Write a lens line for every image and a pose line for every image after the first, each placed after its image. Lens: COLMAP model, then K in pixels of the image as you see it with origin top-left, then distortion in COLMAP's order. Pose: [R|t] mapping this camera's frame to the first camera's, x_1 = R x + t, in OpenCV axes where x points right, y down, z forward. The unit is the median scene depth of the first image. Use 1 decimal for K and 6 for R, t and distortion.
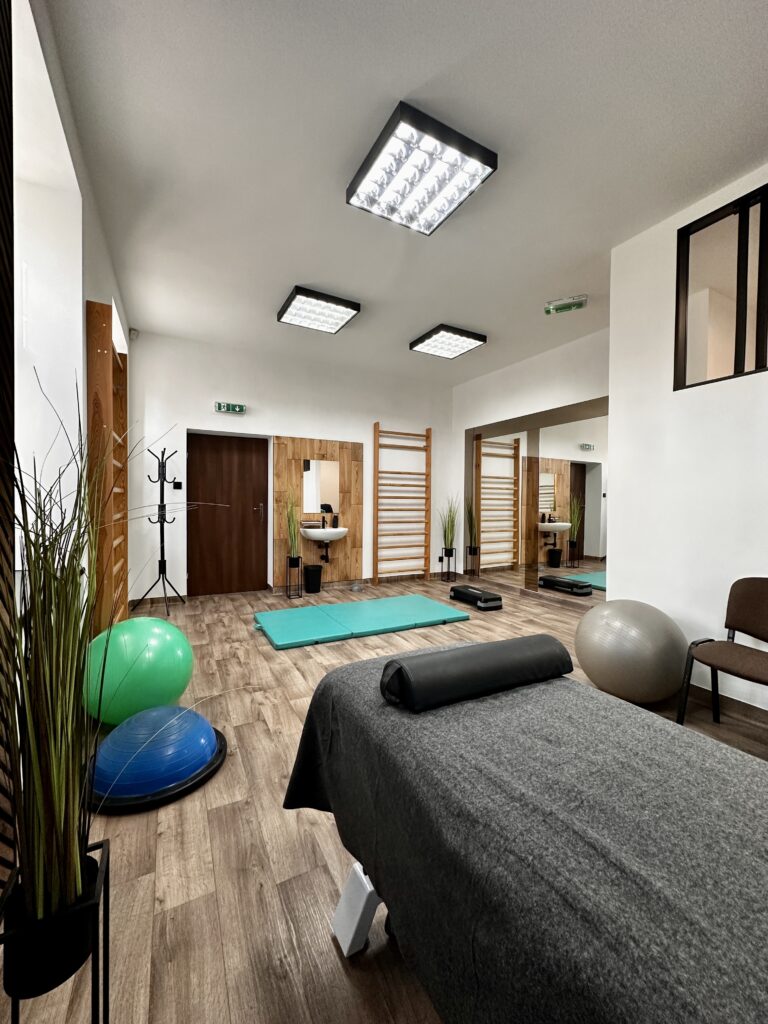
lens RADIAL K [[415.1, 0, 384.0], [0, 415.1, 512.0], [0, 0, 1]] dist [0.000241, 0.000050]
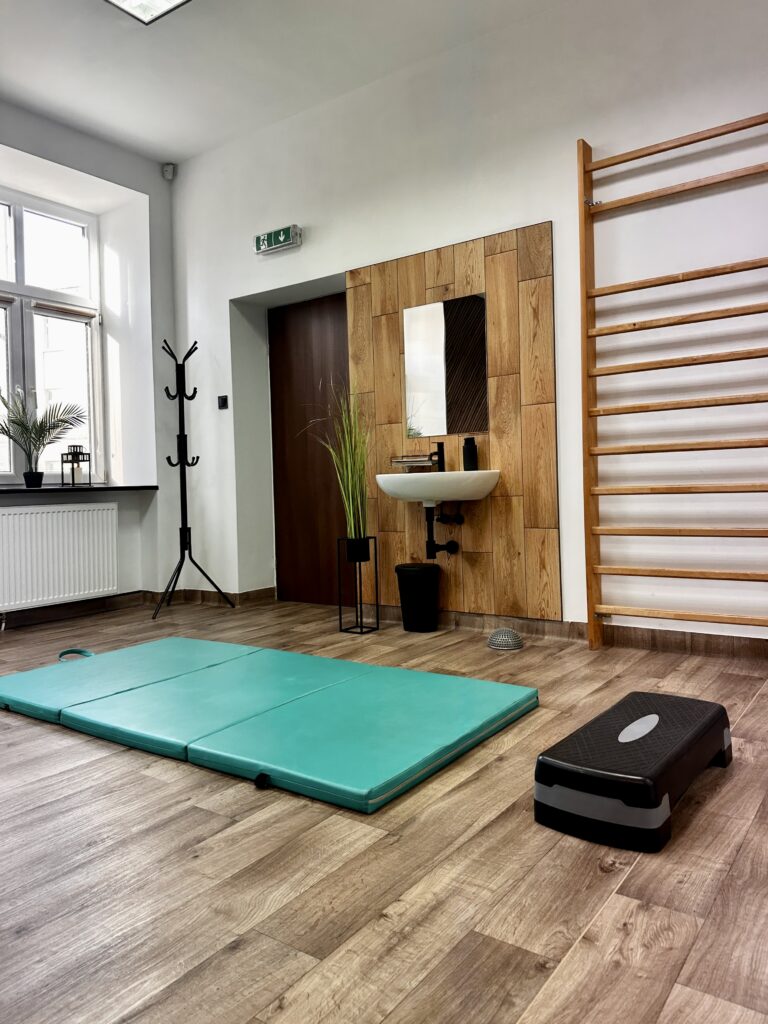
lens RADIAL K [[747.3, 0, 385.9], [0, 747.3, 493.2], [0, 0, 1]] dist [0.007976, 0.001402]
pose [[0.441788, -0.007653, -0.897087, 0.473857], [0.014363, 0.999896, -0.001457, 0.060279], [0.897004, -0.012241, 0.441852, 0.653746]]
